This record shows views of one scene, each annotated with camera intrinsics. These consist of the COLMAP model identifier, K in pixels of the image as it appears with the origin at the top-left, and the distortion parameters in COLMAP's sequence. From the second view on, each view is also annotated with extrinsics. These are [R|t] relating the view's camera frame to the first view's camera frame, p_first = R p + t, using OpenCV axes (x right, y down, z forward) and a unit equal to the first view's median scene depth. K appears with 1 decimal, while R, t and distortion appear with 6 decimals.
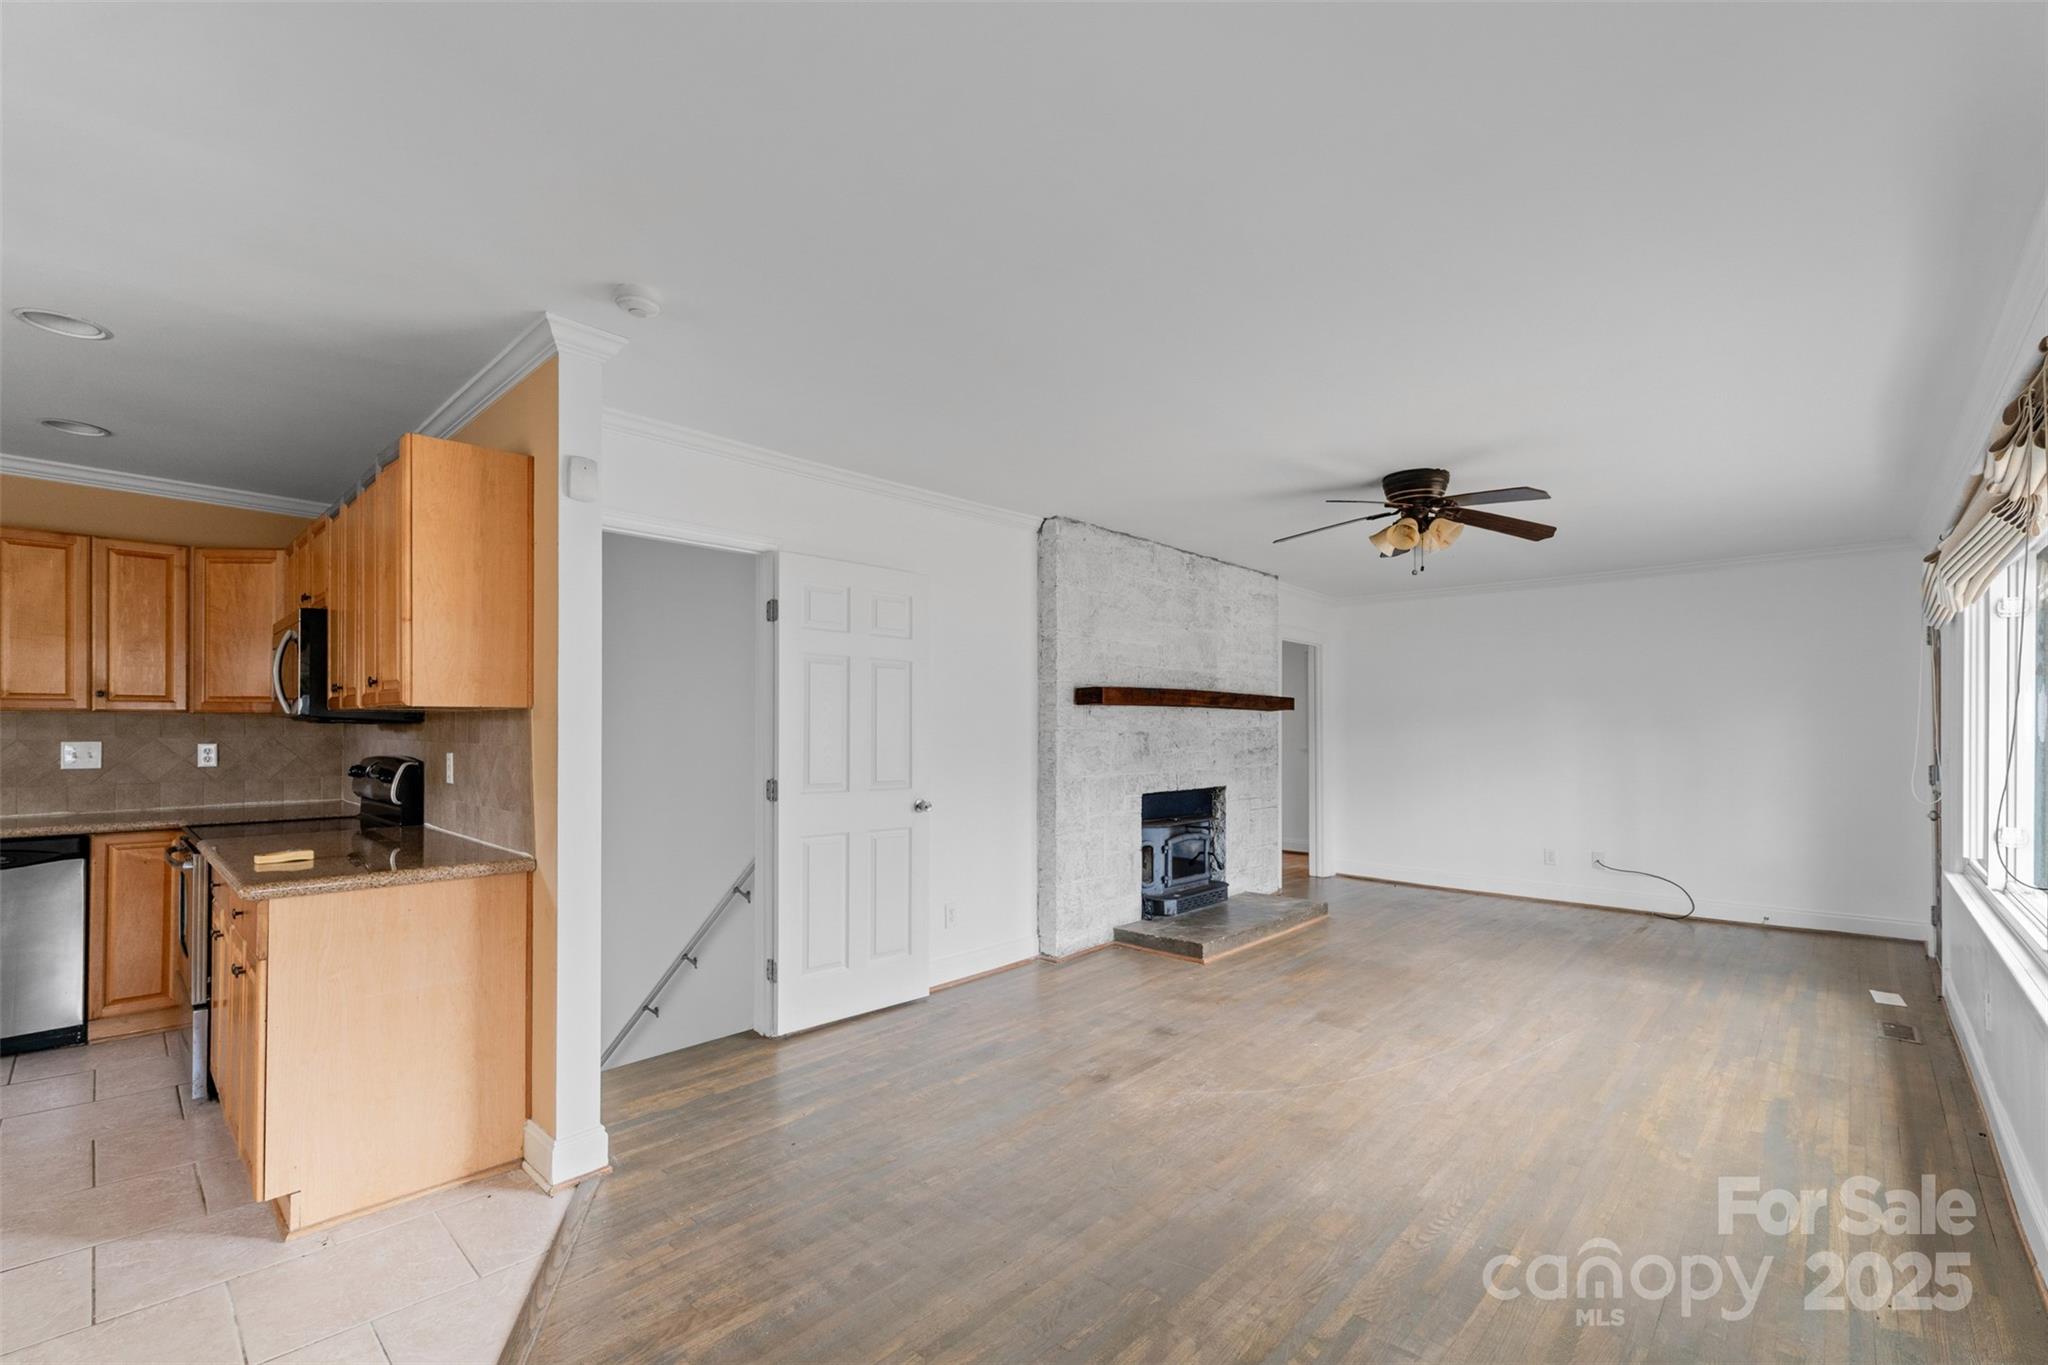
lens RADIAL K [[898.3, 0, 1023.8], [0, 898.3, 680.1], [0, 0, 1]] dist [0.004940, 0.000309]
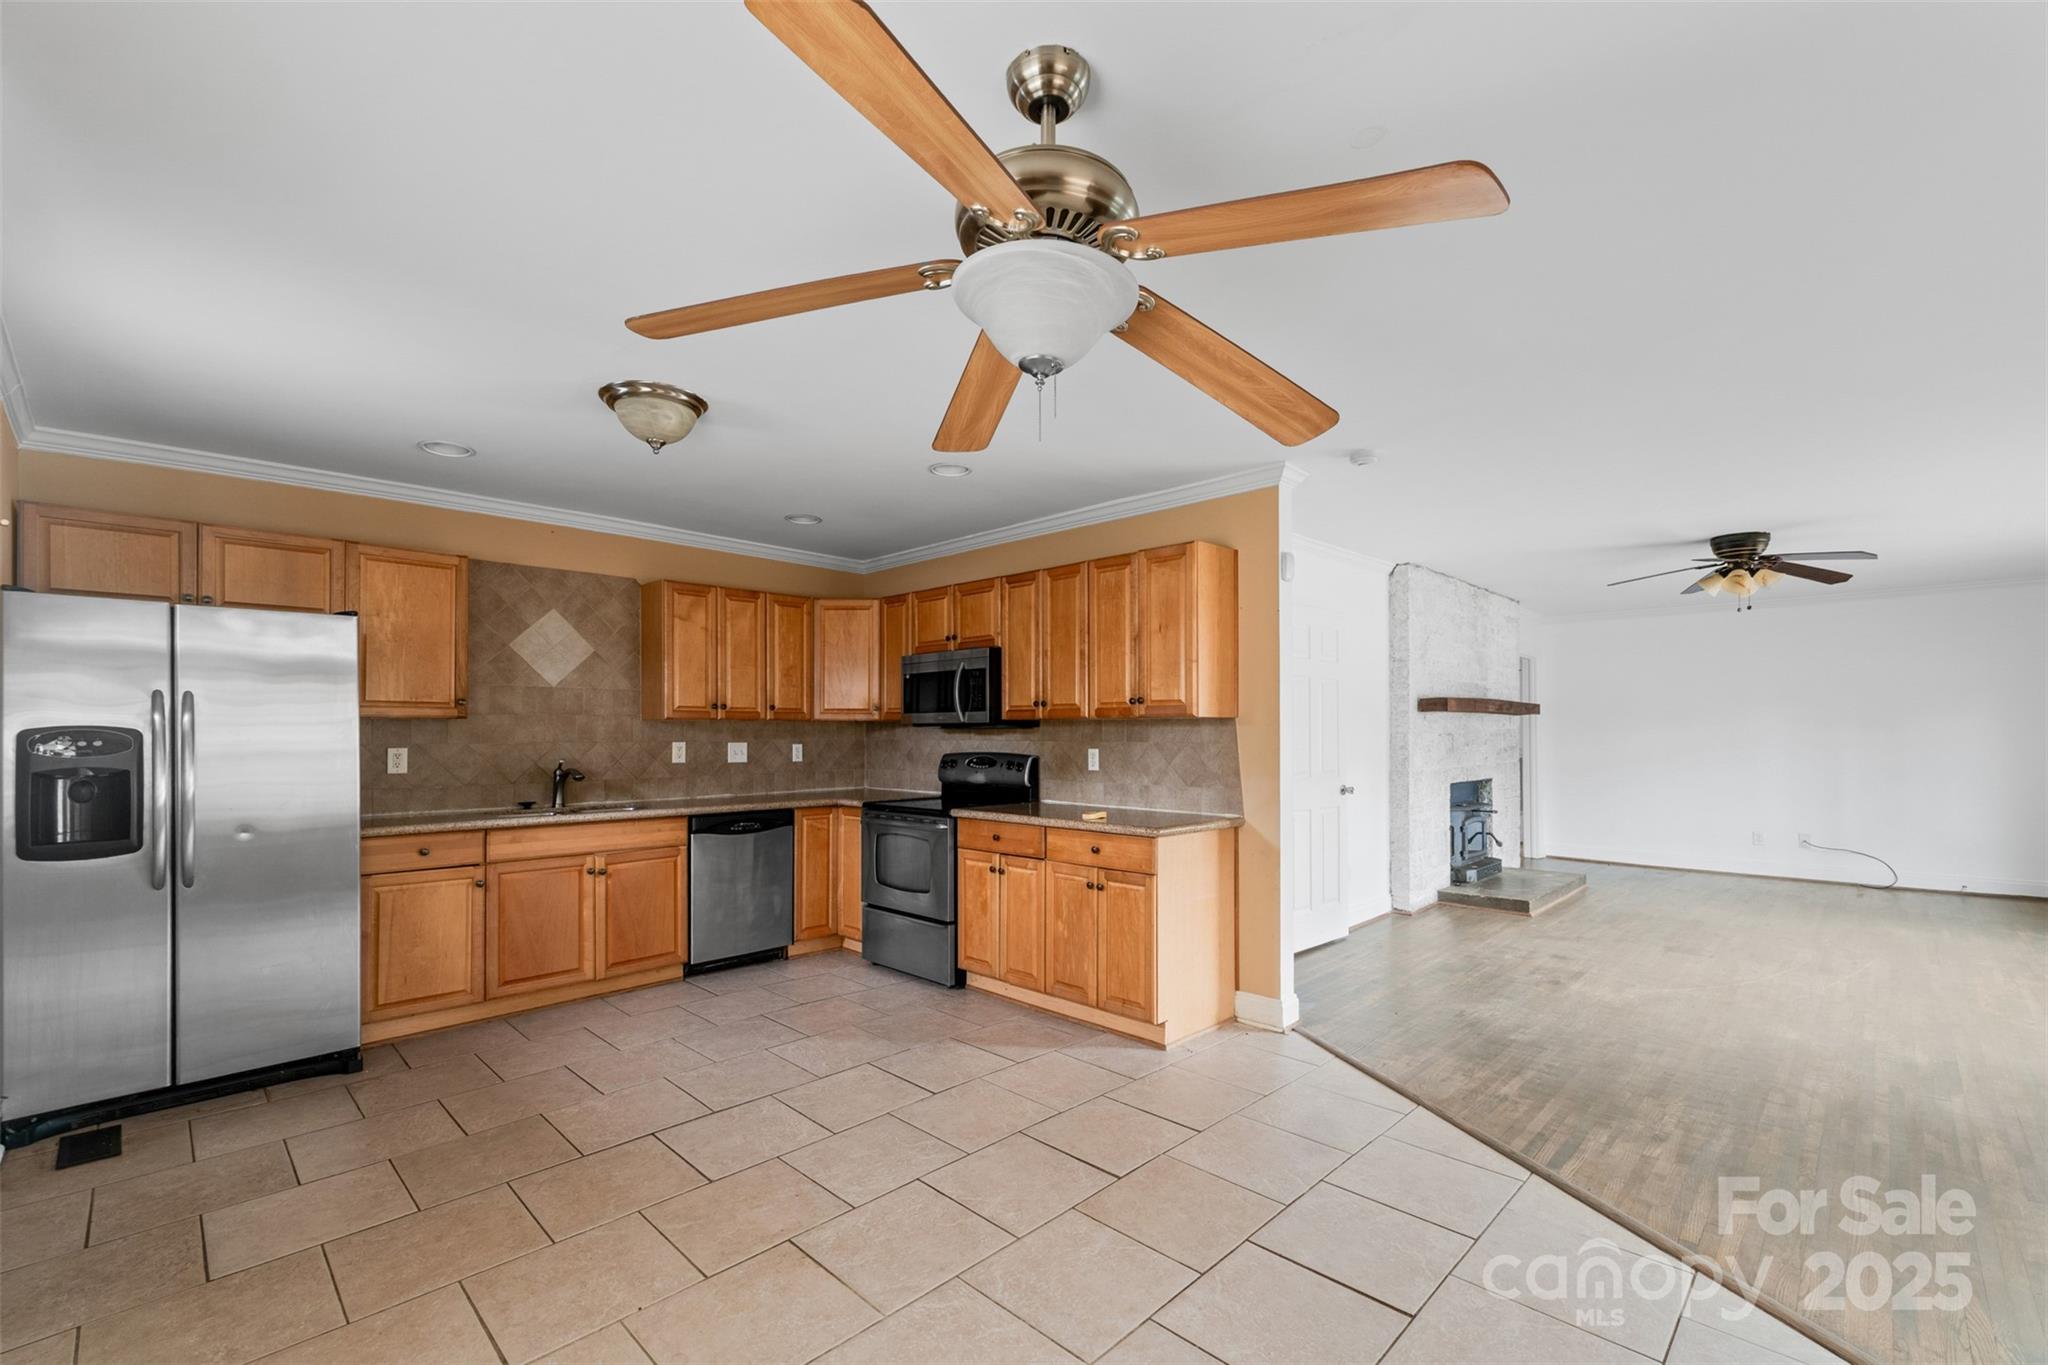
lens RADIAL K [[898.3, 0, 1023.8], [0, 898.3, 685.6], [0, 0, 1]] dist [0.004940, 0.000309]
pose [[0.999654, -0.005022, -0.025818, -0.478214], [0.005105, 0.999982, 0.003153, -0.016650], [0.025802, -0.003283, 0.999662, -0.281679]]
